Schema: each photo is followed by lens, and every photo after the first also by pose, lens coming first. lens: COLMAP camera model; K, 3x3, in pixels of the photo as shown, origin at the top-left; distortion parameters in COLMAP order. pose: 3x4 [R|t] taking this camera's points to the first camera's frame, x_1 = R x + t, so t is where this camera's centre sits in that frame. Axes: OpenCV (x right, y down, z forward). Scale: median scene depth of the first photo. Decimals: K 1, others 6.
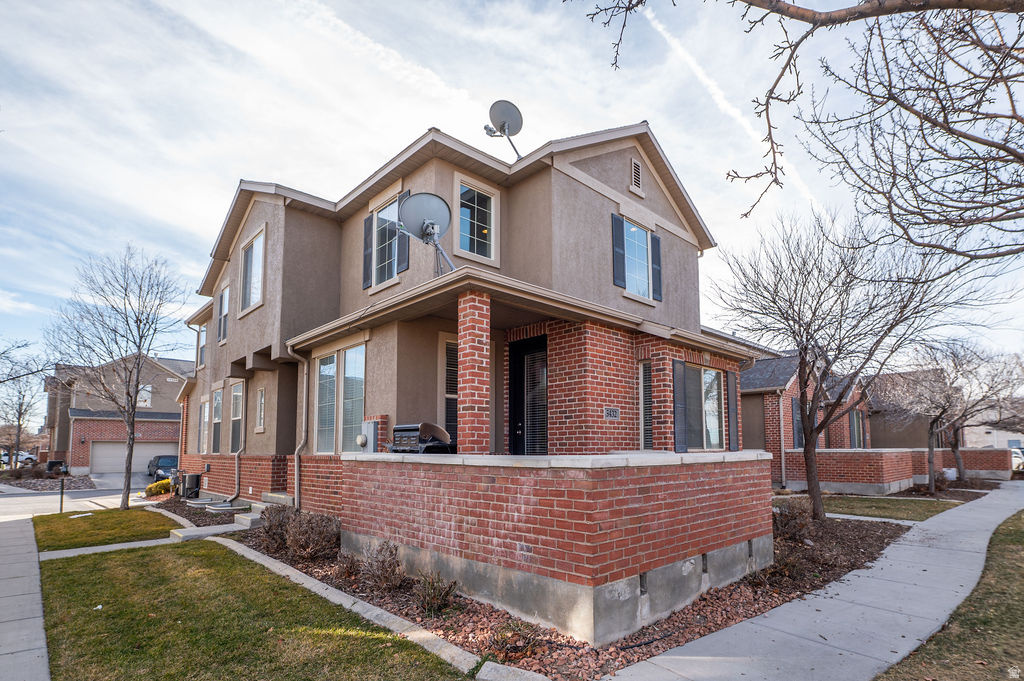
lens RADIAL K [[438.8, 0, 515.1], [0, 438.8, 322.9], [0, 0, 1]] dist [-0.010471, 0.000168]
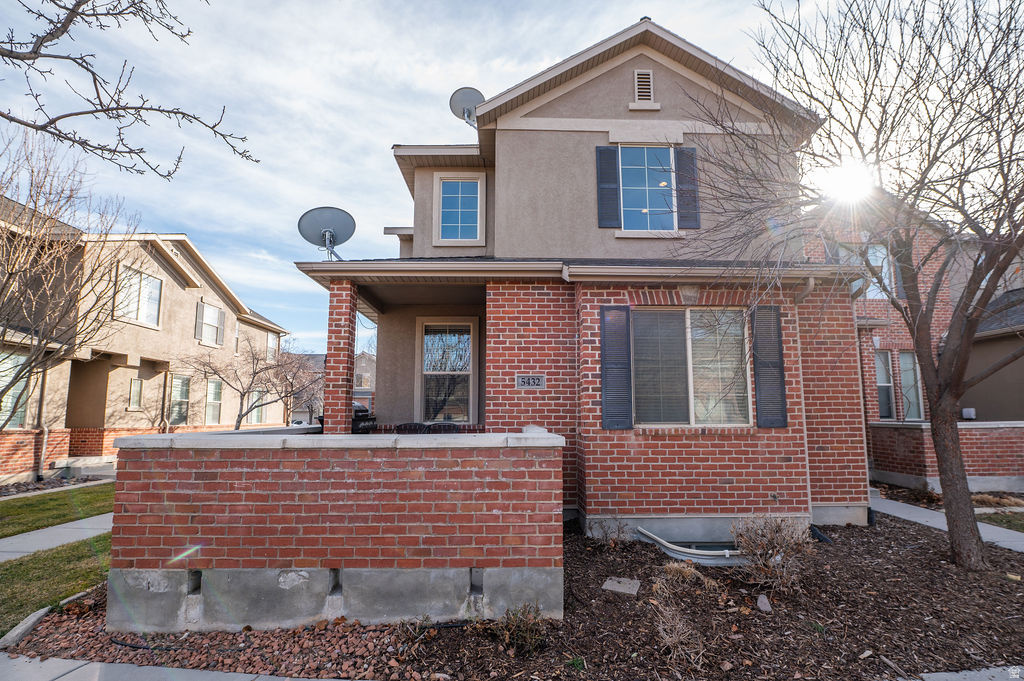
lens RADIAL K [[376.7, 0, 511.9], [0, 376.7, 311.5], [0, 0, 1]] dist [-0.011125, -0.000182]
pose [[0.785504, -0.162639, -0.597103, 0.647593], [0.169832, 0.984457, -0.044727, 0.097929], [0.595097, -0.066274, 0.800916, 0.396458]]
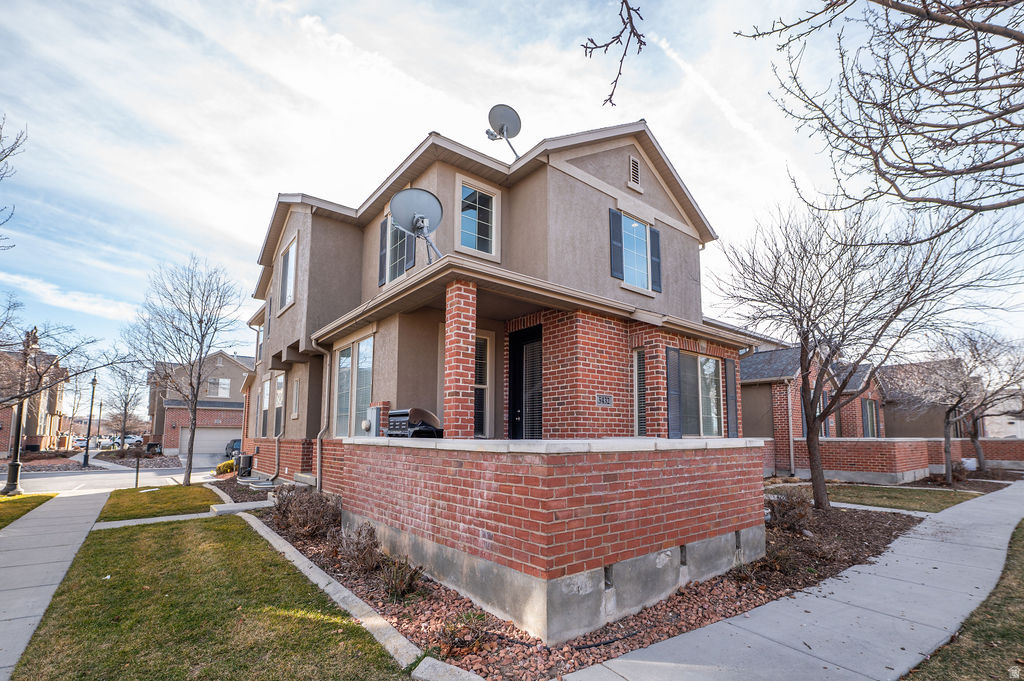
lens RADIAL K [[397.5, 0, 509.9], [0, 397.5, 319.4], [0, 0, 1]] dist [-0.010278, -0.000302]
pose [[0.996824, -0.014798, -0.078244, 0.075761], [0.014358, 0.999878, -0.006186, 0.021289], [0.078326, 0.005043, 0.996915, 0.062968]]
